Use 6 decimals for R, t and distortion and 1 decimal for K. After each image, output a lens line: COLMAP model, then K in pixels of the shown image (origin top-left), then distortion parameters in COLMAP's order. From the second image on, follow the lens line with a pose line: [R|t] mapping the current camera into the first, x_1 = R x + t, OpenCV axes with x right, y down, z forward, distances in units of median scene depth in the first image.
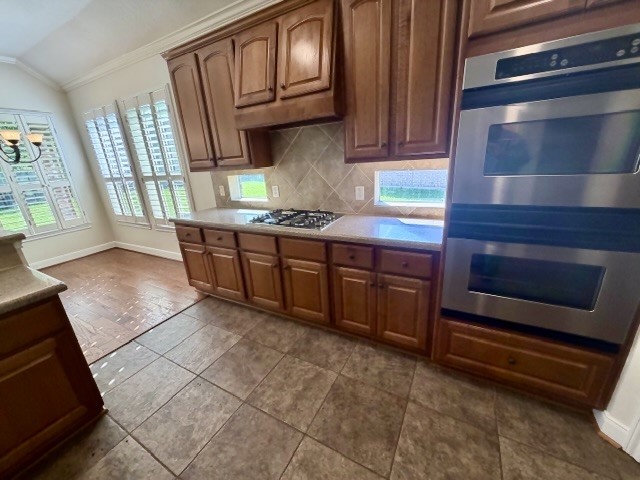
lens RADIAL K [[256.3, 0, 317.8], [0, 256.3, 240.7], [0, 0, 1]] dist [0.000708, -0.000195]
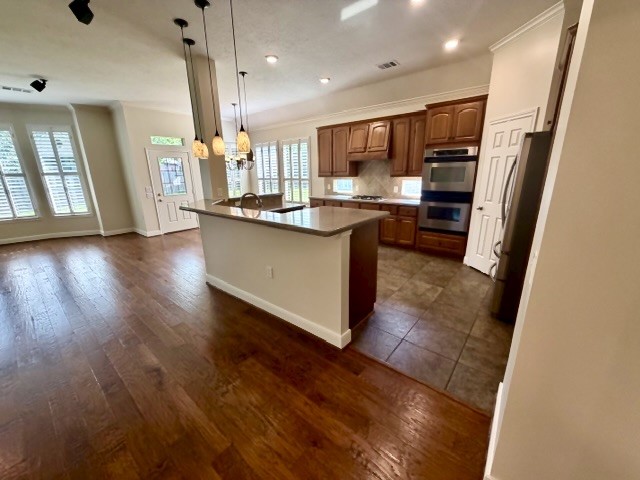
lens RADIAL K [[256.3, 0, 317.8], [0, 256.3, 240.7], [0, 0, 1]] dist [0.000708, -0.000195]
pose [[0.980739, 0.095168, -0.170569, -0.097992], [-0.102683, 0.994071, -0.035767, 0.468503], [0.166154, 0.052593, 0.984696, -1.502960]]
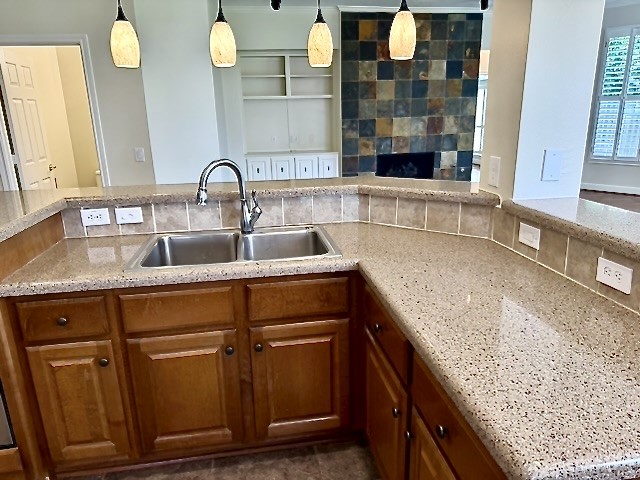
lens RADIAL K [[449.7, 0, 319.9], [0, 449.7, 243.3], [0, 0, 1]] dist [0.082932, -0.118055]
pose [[-0.783385, 0.251371, -0.568437, -0.329192], [-0.124102, 0.832890, 0.539345, -0.201524], [0.609021, 0.493059, -0.621278, 0.623721]]
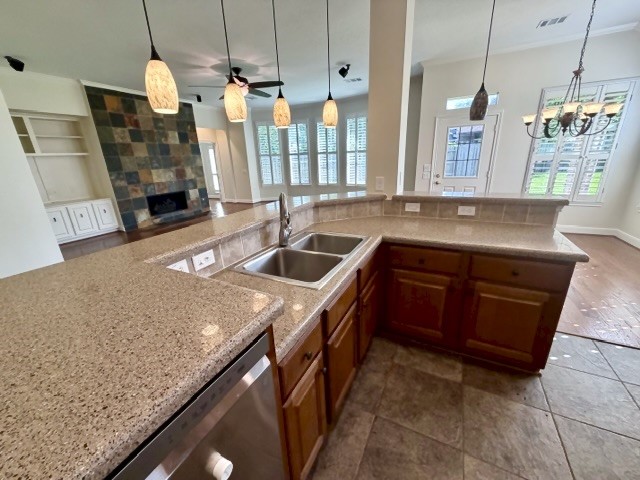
lens RADIAL K [[256.3, 0, 317.8], [0, 256.3, 240.7], [0, 0, 1]] dist [0.000708, -0.000195]
pose [[0.031985, 0.371402, -0.927921, -0.053194], [-0.275466, 0.895715, 0.349017, 0.032554], [0.960779, 0.244447, 0.130958, -0.135610]]
